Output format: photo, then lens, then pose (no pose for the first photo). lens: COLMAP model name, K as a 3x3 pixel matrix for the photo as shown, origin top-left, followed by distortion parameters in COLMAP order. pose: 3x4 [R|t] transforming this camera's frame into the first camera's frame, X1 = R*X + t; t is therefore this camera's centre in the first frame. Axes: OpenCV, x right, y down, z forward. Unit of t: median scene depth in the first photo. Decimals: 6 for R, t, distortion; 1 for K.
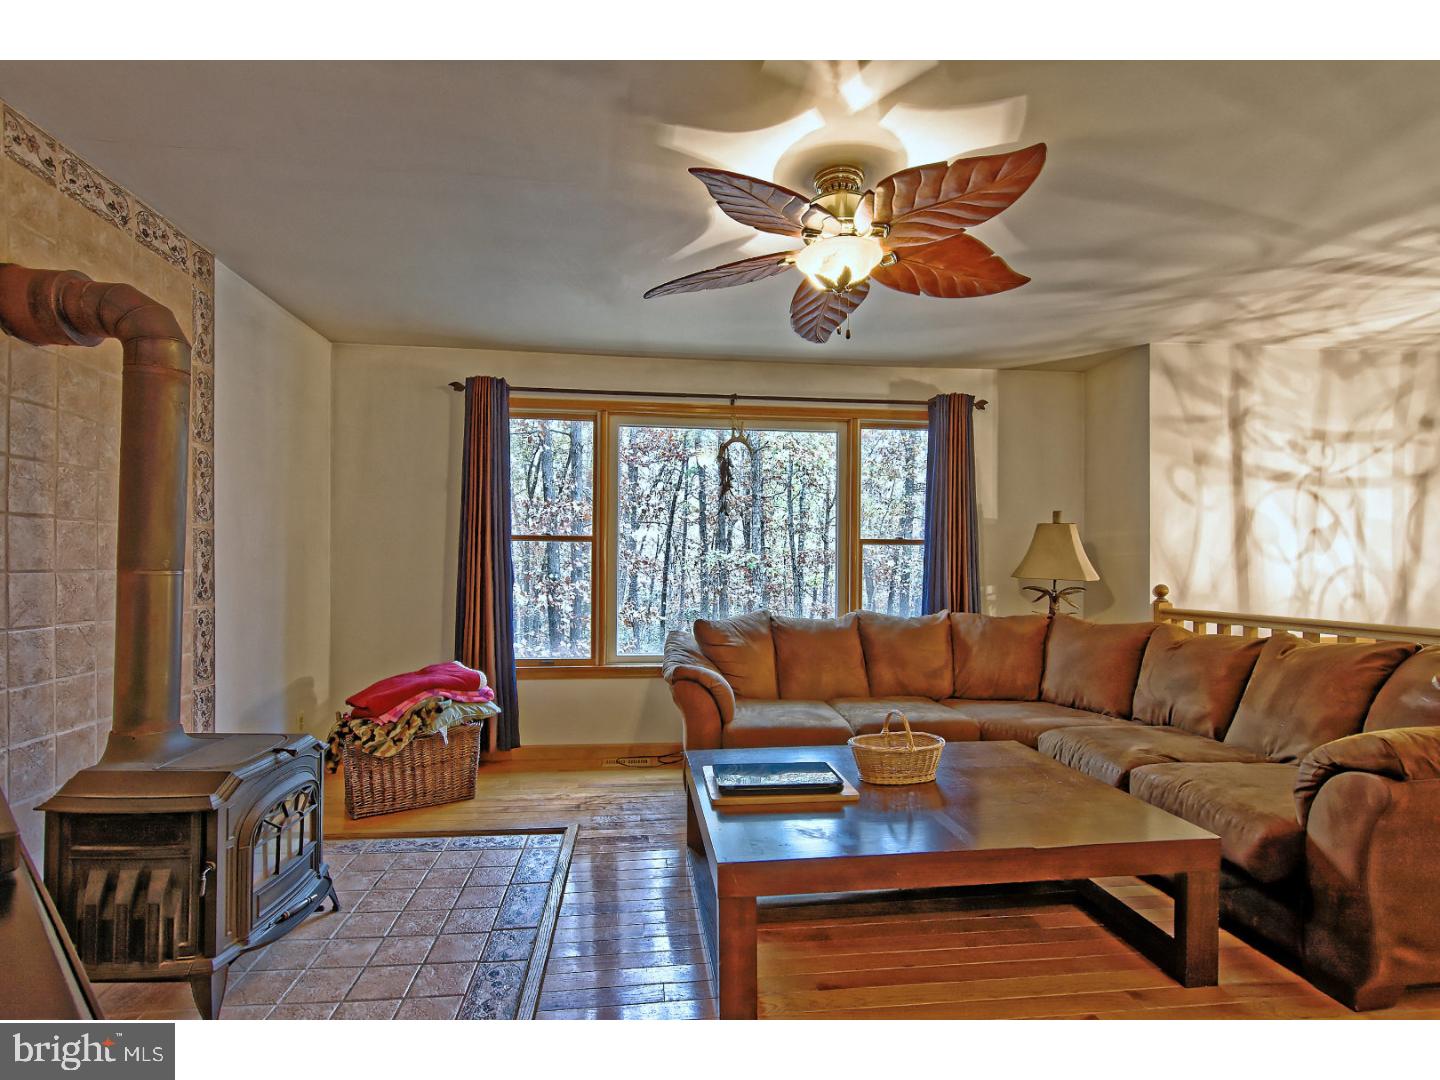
lens RADIAL K [[703.0, 0, 716.5], [0, 703.0, 568.6], [0, 0, 1]] dist [0.003561, 0.000184]
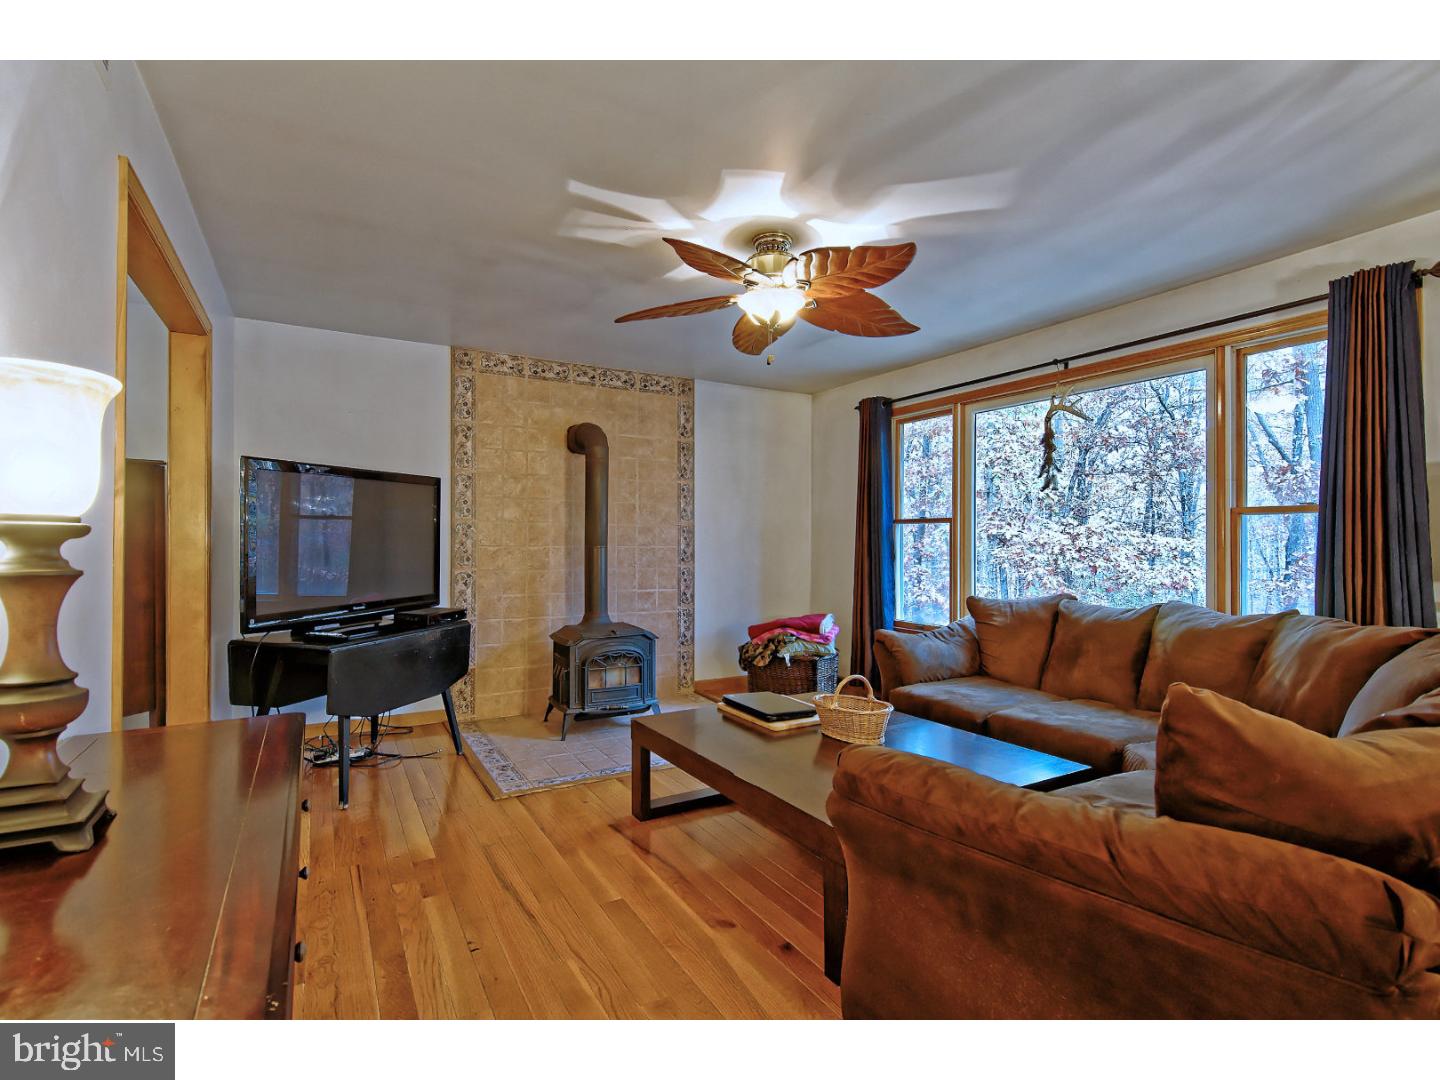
lens RADIAL K [[697.5, 0, 722.5], [0, 697.5, 531.8], [0, 0, 1]] dist [0.002206, -0.000247]
pose [[0.400480, -0.017358, -0.916141, 0.719300], [-0.001665, 0.999805, -0.019671, -0.000587], [0.916304, 0.009404, 0.400373, 0.233616]]
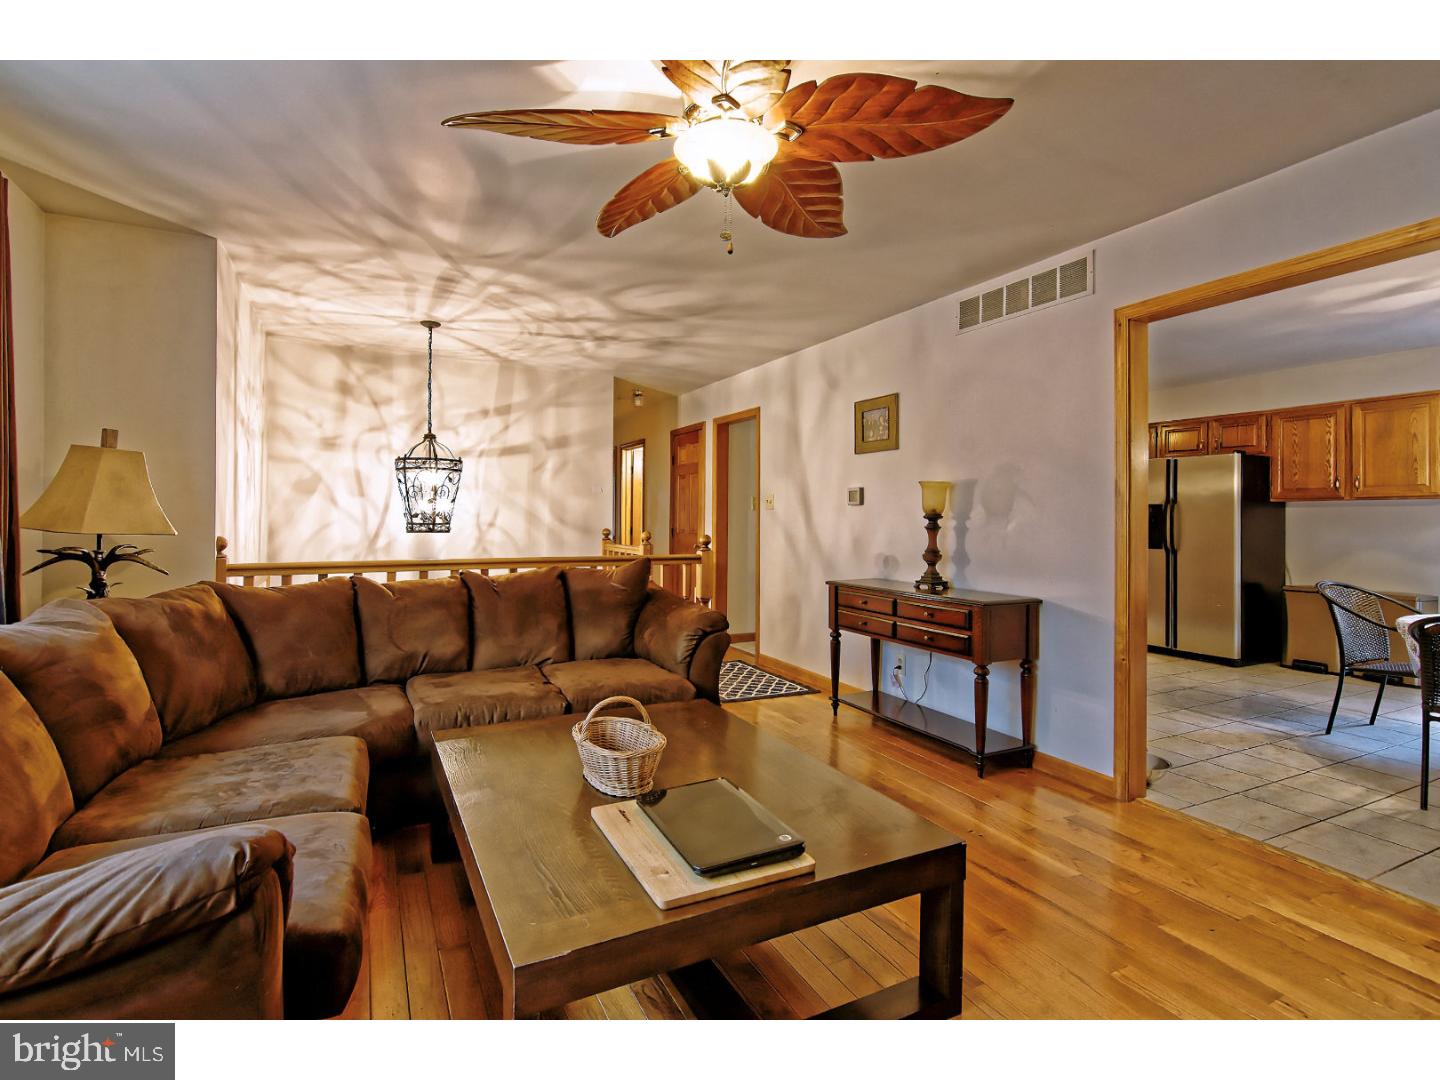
lens RADIAL K [[697.5, 0, 722.5], [0, 697.5, 531.8], [0, 0, 1]] dist [0.002206, -0.000247]
pose [[-0.354068, -0.024204, 0.934906, -0.339753], [-0.006827, 0.999705, 0.023297, -0.006277], [-0.935195, 0.001866, -0.354129, 0.730227]]
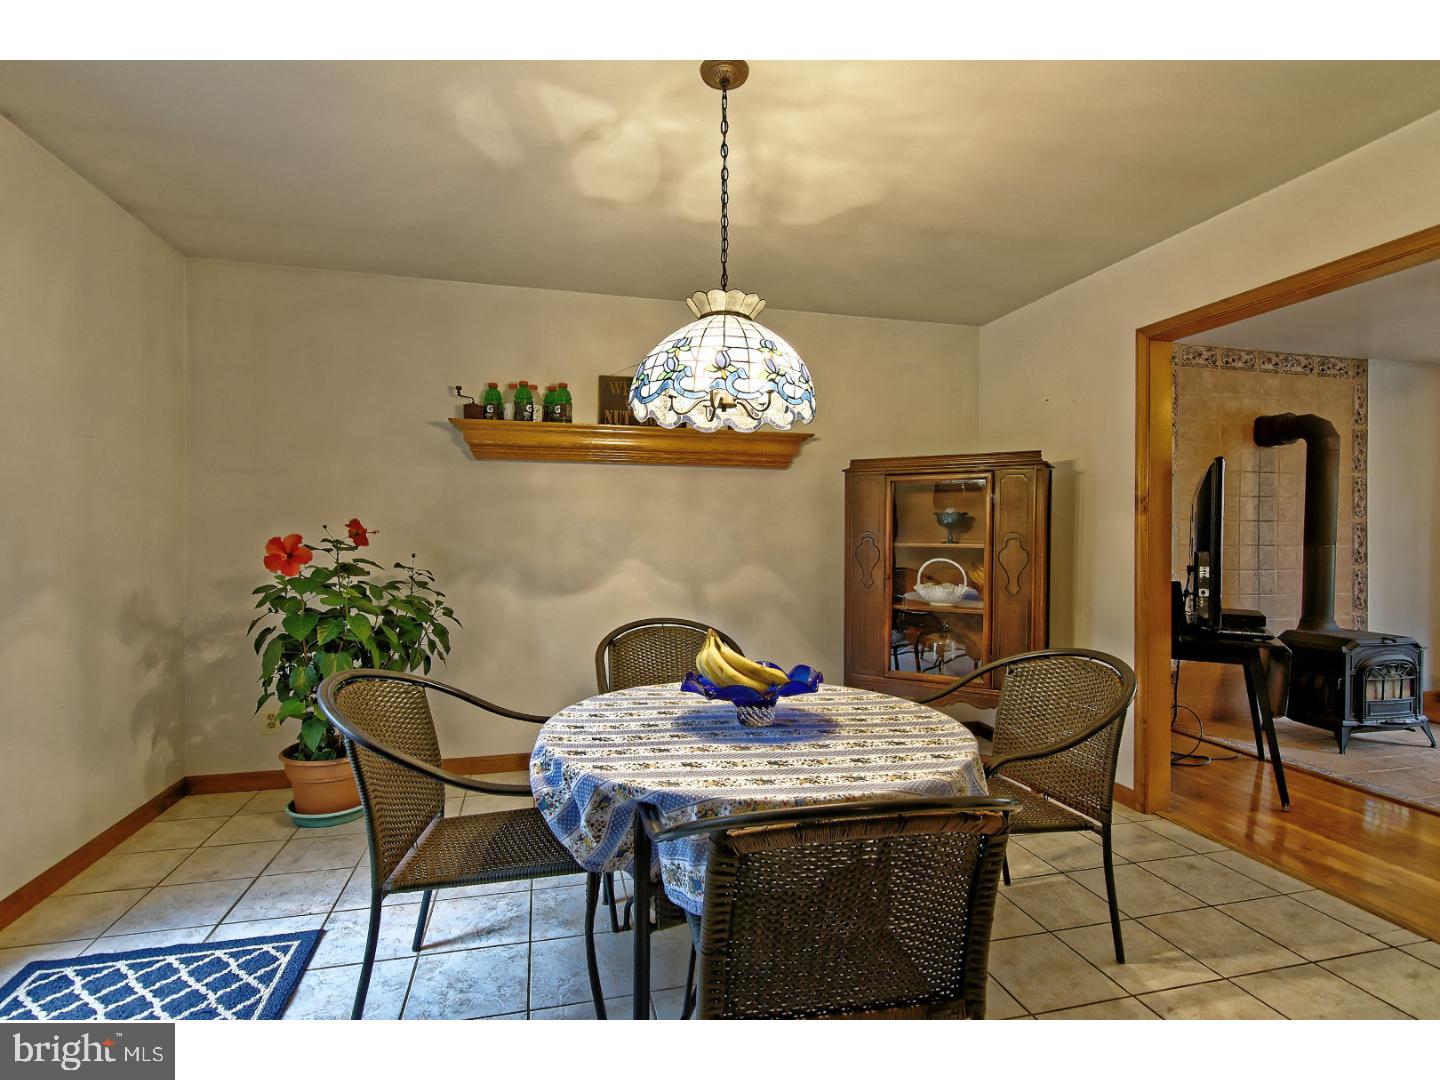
lens RADIAL K [[690.2, 0, 720.0], [0, 690.2, 540.0], [0, 0, 1]] dist [0.004144, 0.000656]
pose [[0.135810, 0.000056, -0.990735, 0.507916], [-0.001980, 0.999998, -0.000215, -0.006226], [0.990733, 0.001991, 0.135810, -0.535274]]
